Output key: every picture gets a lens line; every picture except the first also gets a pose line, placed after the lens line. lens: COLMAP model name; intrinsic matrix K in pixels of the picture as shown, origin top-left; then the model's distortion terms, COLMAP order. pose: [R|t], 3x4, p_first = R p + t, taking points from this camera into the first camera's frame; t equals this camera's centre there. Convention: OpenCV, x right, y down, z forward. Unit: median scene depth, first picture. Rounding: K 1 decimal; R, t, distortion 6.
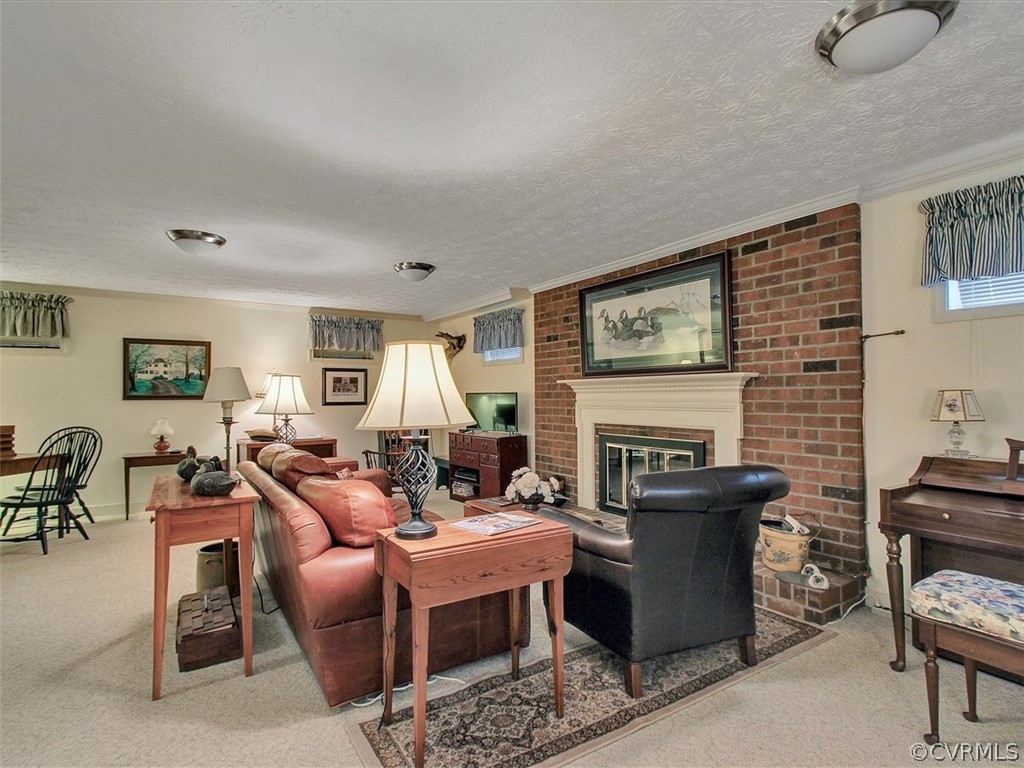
lens RADIAL K [[534.8, 0, 512.0], [0, 534.8, 384.0], [0, 0, 1]] dist [0.007065, -0.002052]
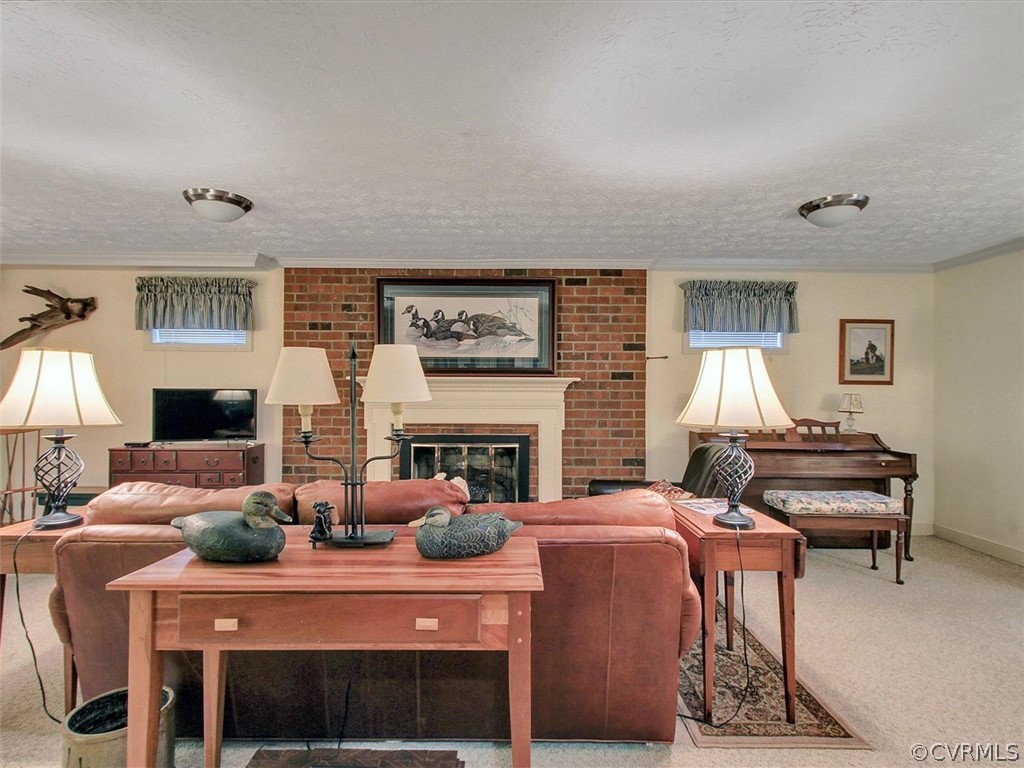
lens RADIAL K [[534.8, 0, 512.0], [0, 534.8, 384.0], [0, 0, 1]] dist [0.007065, -0.002052]
pose [[0.538302, 0.022300, 0.842457, -0.704118], [-0.026954, 0.999594, -0.009237, 0.008734], [-0.842321, -0.017735, 0.538684, 0.421572]]
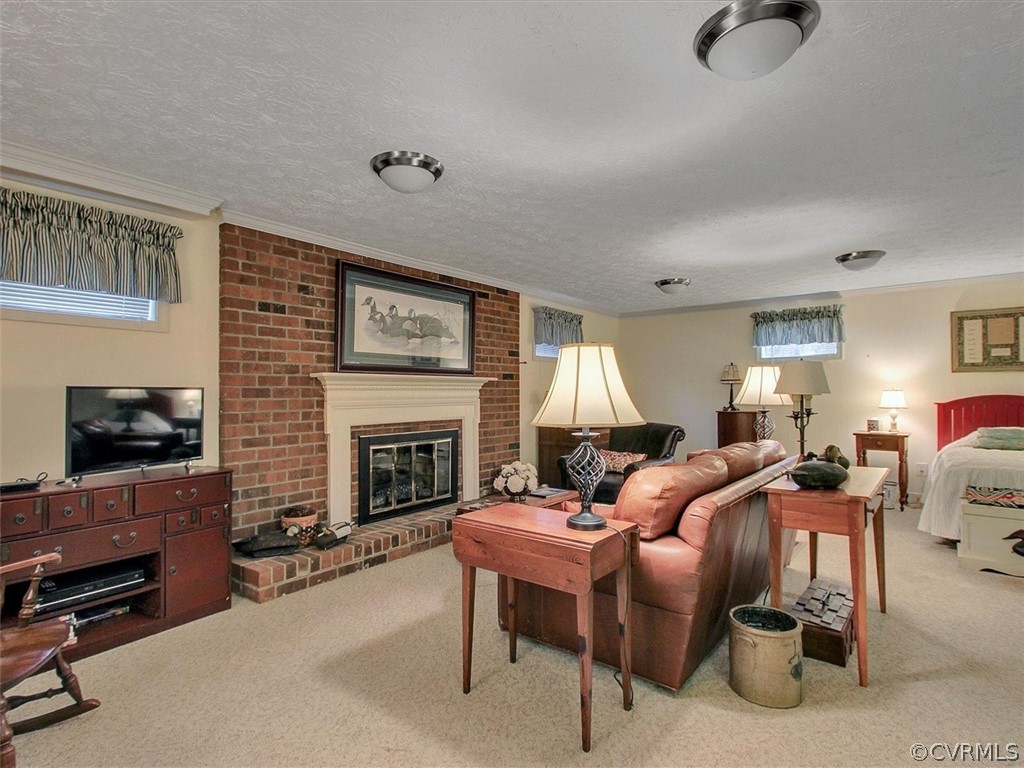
lens RADIAL K [[534.8, 0, 512.0], [0, 534.8, 384.0], [0, 0, 1]] dist [0.007065, -0.002052]
pose [[-0.325907, 0.020830, 0.945172, -0.974600], [-0.016535, 0.999479, -0.027728, 0.035213], [-0.945257, -0.024665, -0.325393, 1.383673]]
